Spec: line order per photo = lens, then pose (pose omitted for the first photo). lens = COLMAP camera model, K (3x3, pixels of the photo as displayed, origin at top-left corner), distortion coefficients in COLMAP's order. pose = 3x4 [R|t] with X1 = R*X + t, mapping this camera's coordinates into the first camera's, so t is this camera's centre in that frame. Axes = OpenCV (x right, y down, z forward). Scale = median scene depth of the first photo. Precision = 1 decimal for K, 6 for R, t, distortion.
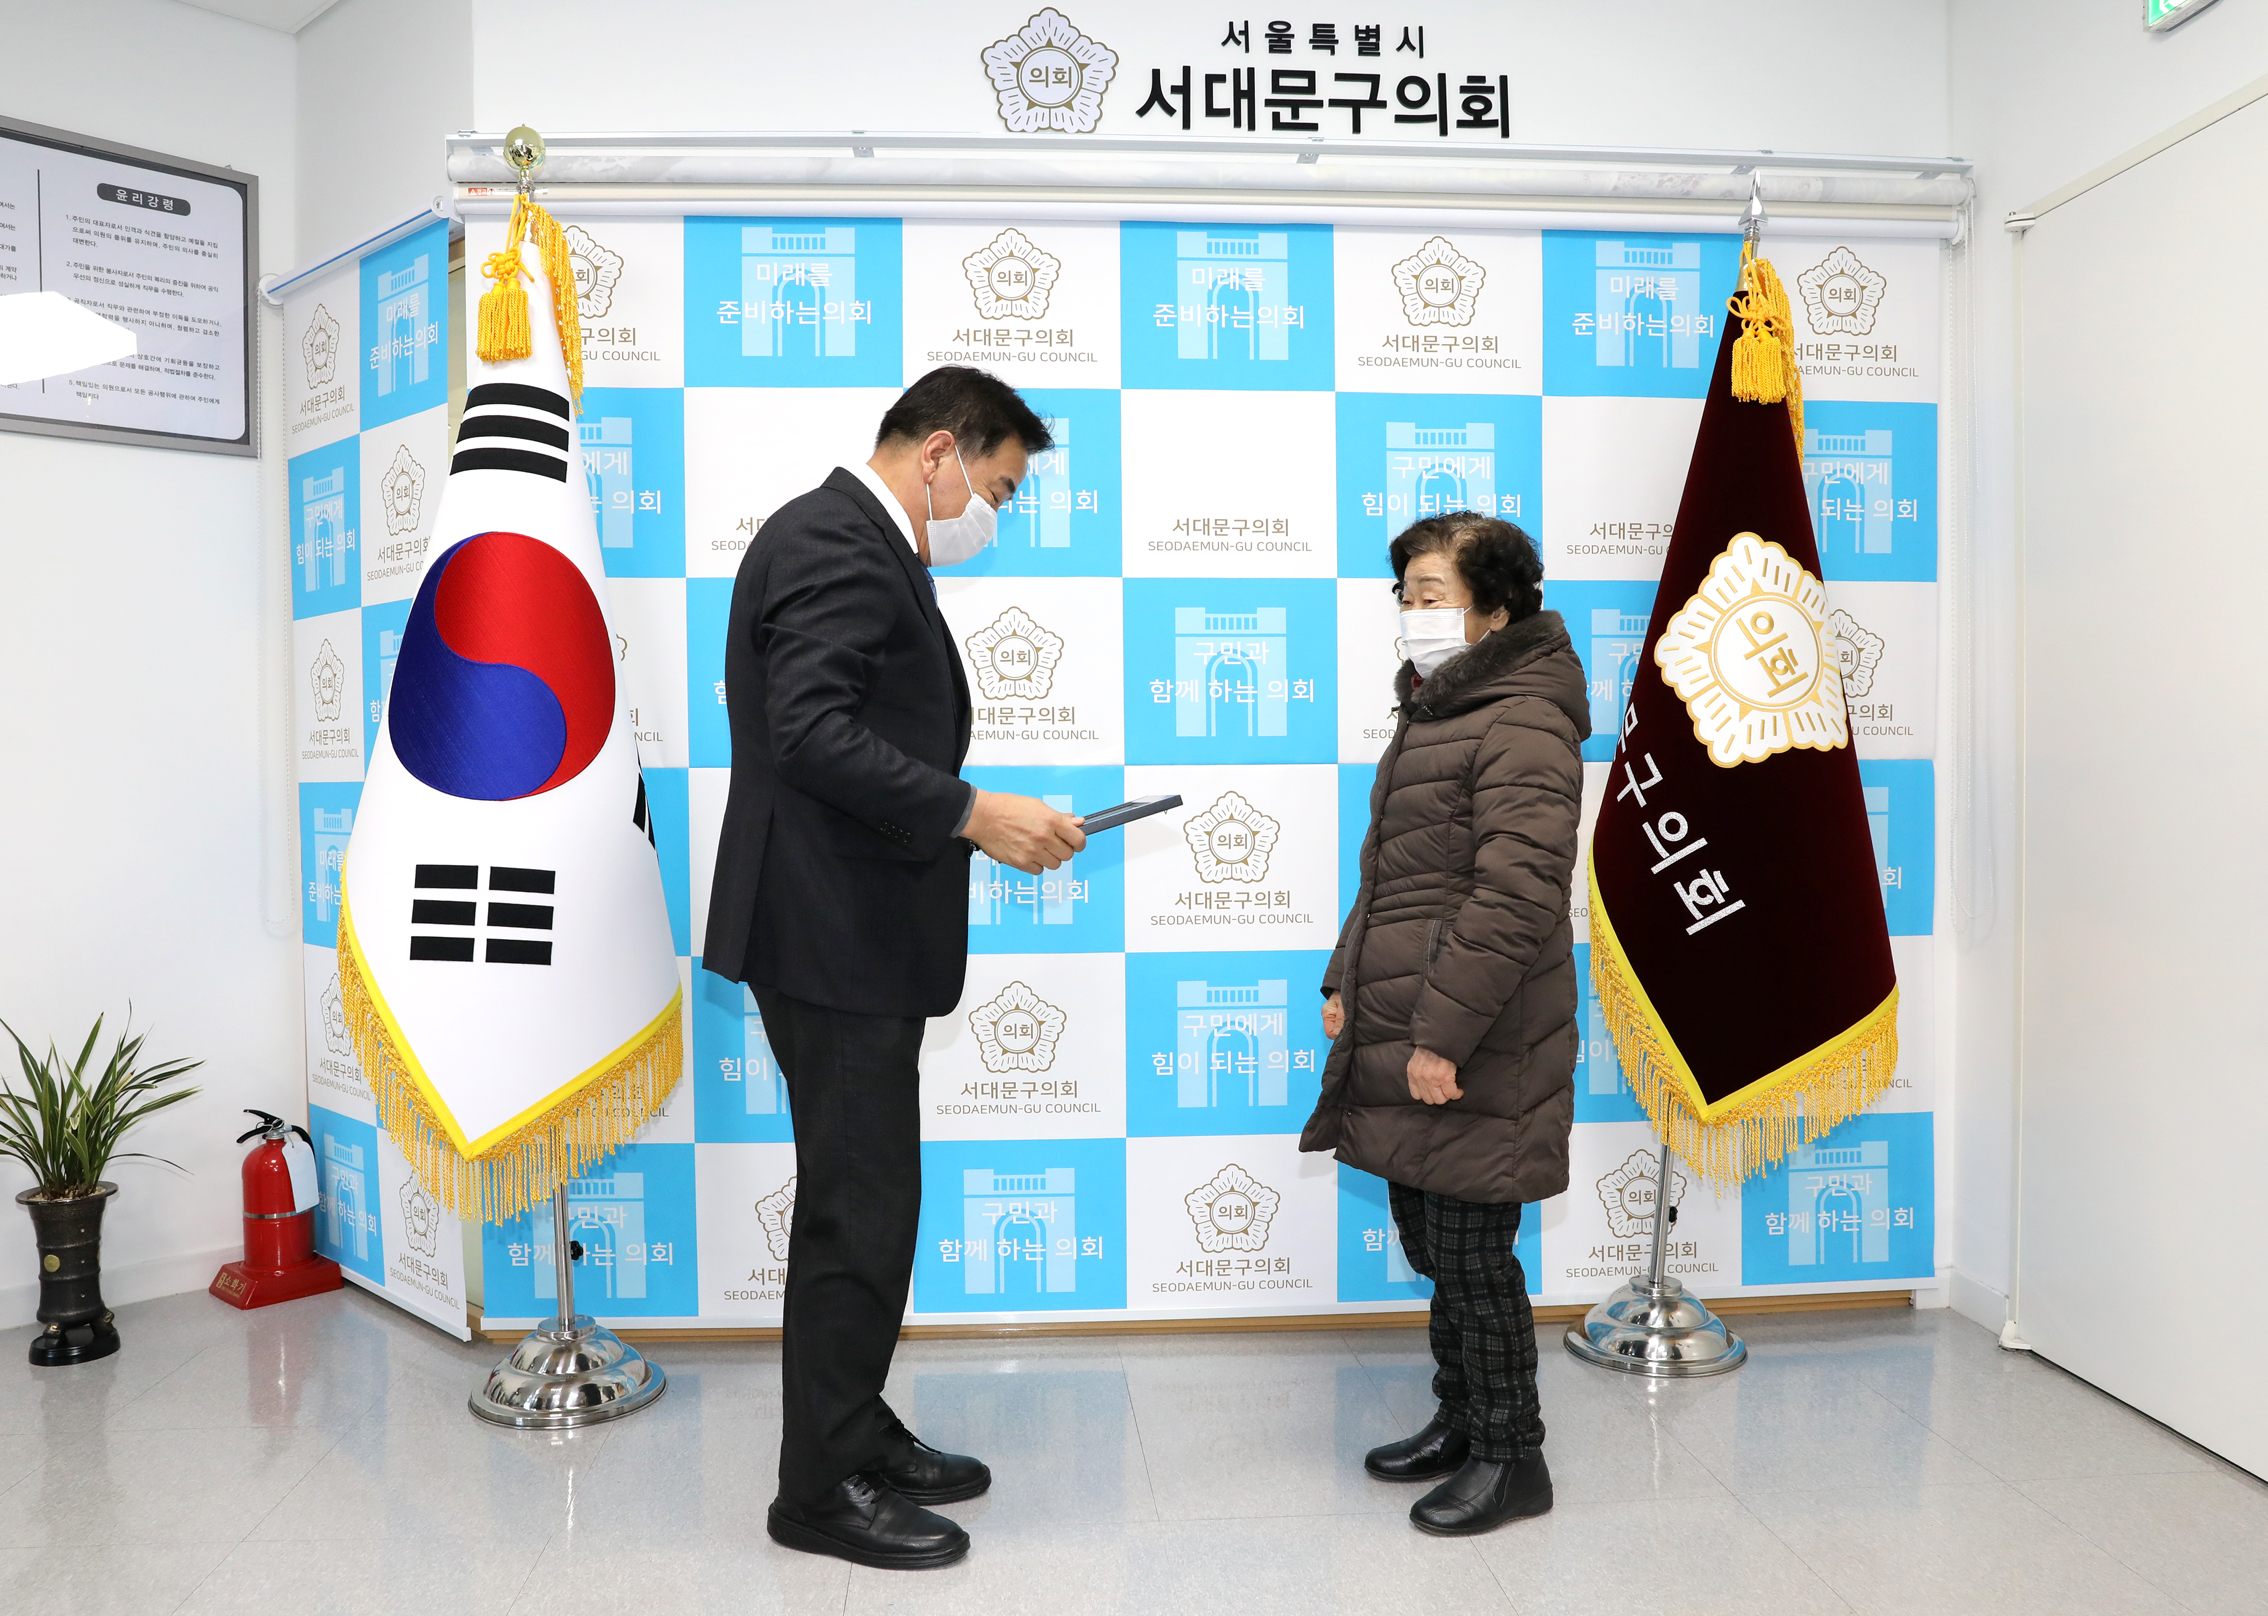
lens RADIAL K [[1700.9, 0, 1107.3], [0, 1700.9, 810.1], [0, 0, 1]] dist [-0.107911, 0.084406]
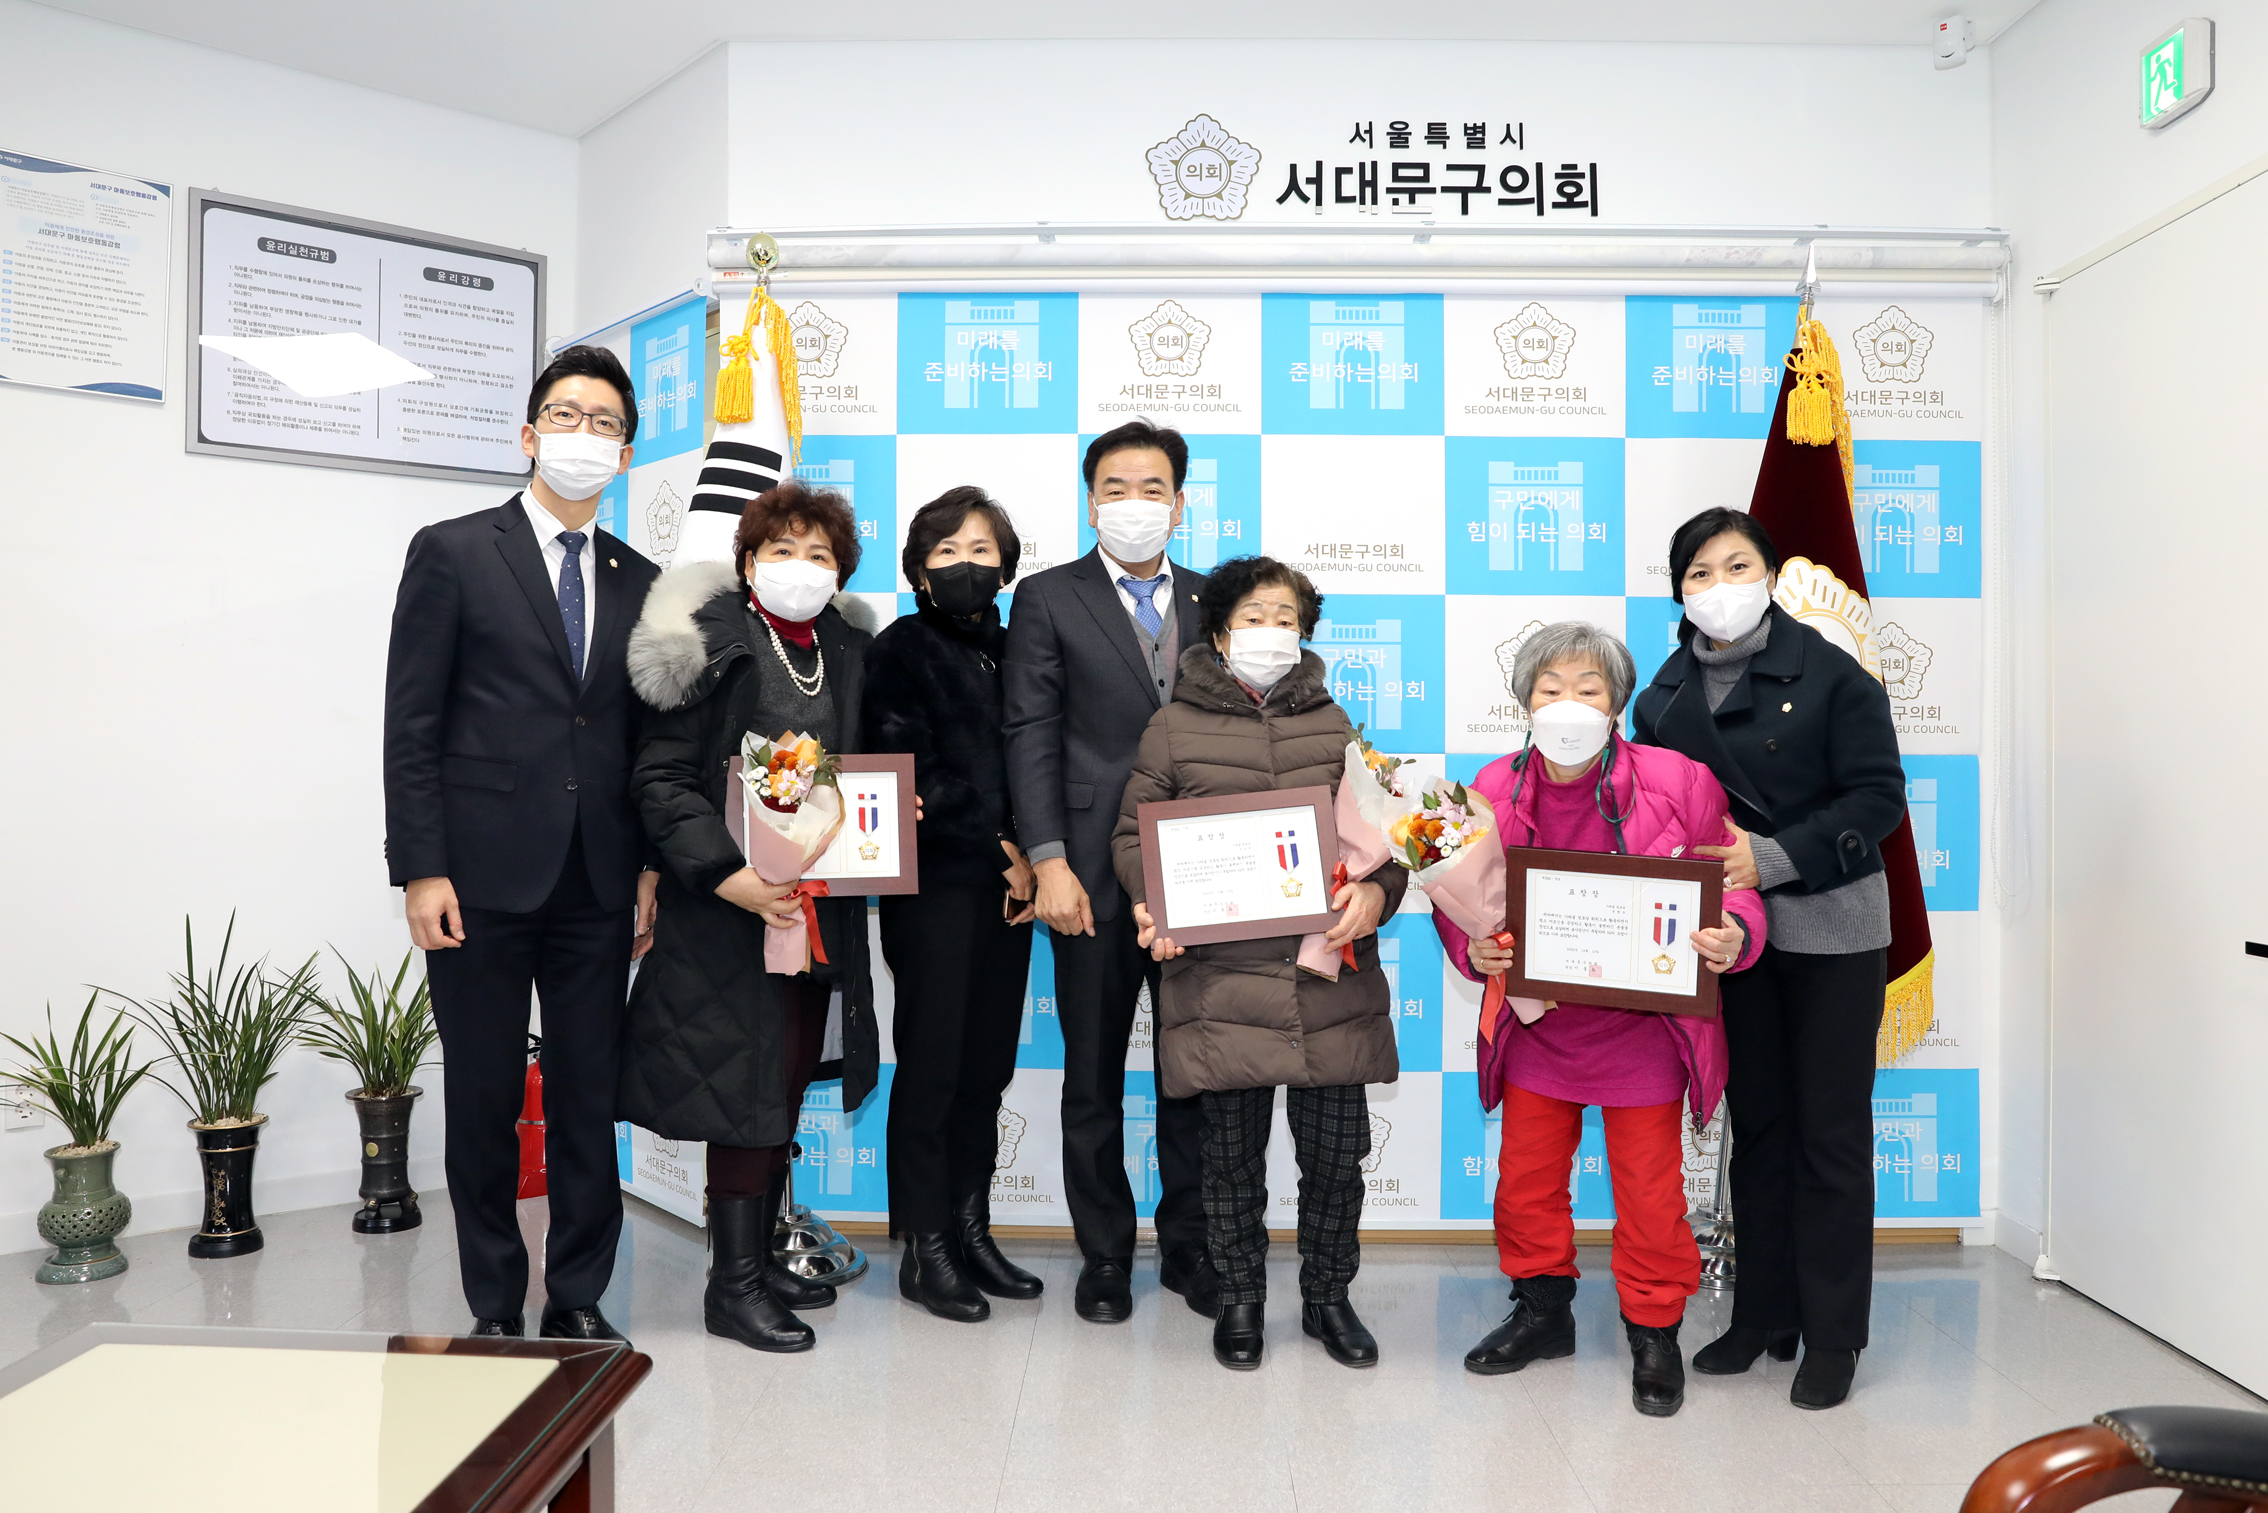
lens RADIAL K [[1661.9, 0, 1134.0], [0, 1661.9, 756.5], [0, 0, 1]] dist [-0.107948, 0.084506]
pose [[0.996162, 0.011203, -0.086813, 0.022235], [-0.013599, 0.999541, -0.027056, 0.008492], [0.086470, 0.028132, 0.995857, -0.152681]]
